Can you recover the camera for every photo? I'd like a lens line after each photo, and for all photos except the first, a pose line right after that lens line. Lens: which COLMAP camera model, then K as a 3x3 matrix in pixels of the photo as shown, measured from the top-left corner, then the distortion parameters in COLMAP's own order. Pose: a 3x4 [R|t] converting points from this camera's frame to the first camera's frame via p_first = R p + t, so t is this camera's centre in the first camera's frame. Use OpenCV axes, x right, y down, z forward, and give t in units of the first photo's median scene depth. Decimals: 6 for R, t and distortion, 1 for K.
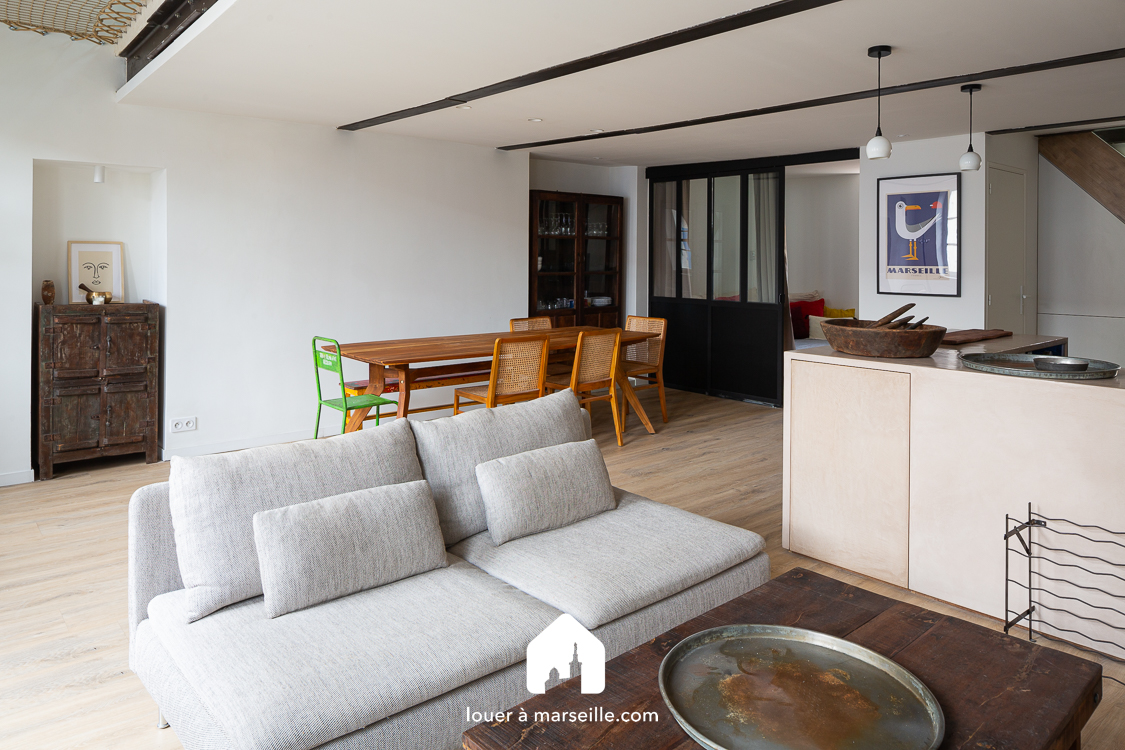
lens RADIAL K [[766.2, 0, 561.6], [0, 766.2, 228.5], [0, 0, 1]] dist [-0.001500, 0.000352]
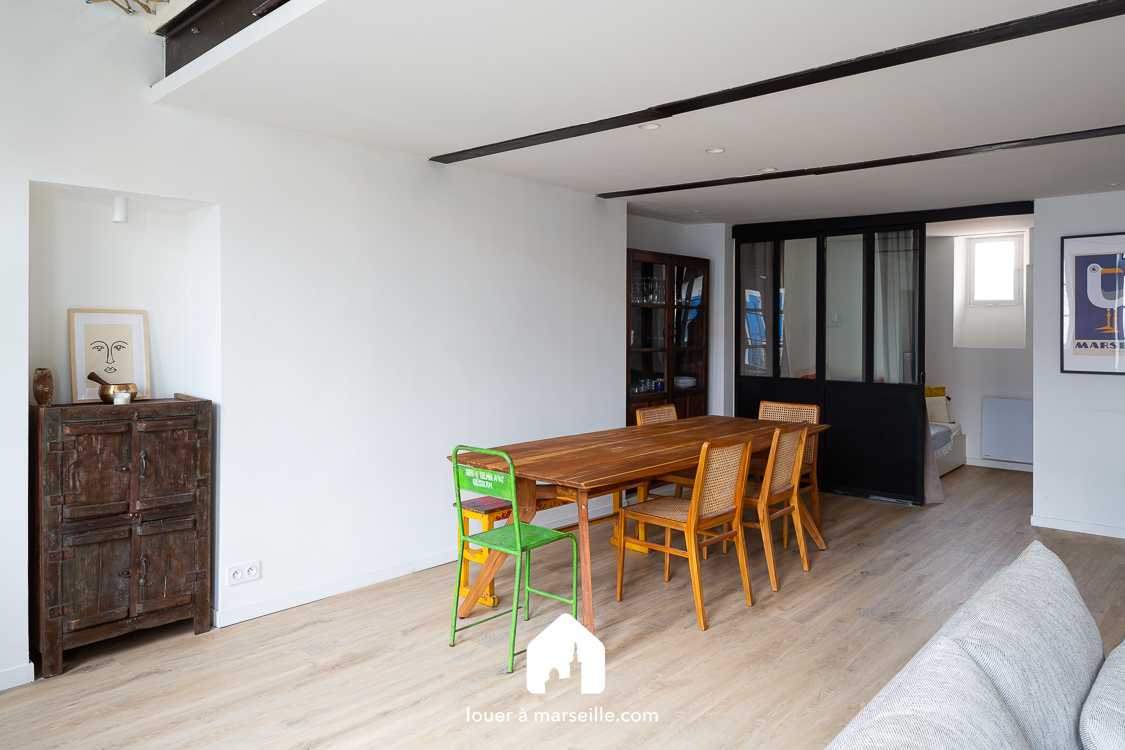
lens RADIAL K [[757.3, 0, 556.7], [0, 757.3, 307.7], [0, 0, 1]] dist [-0.002793, -0.001487]
pose [[0.992843, 0.000778, 0.119426, -0.301306], [-0.001757, 0.999966, 0.008097, 0.009163], [-0.119415, -0.008249, 0.992810, 0.292319]]
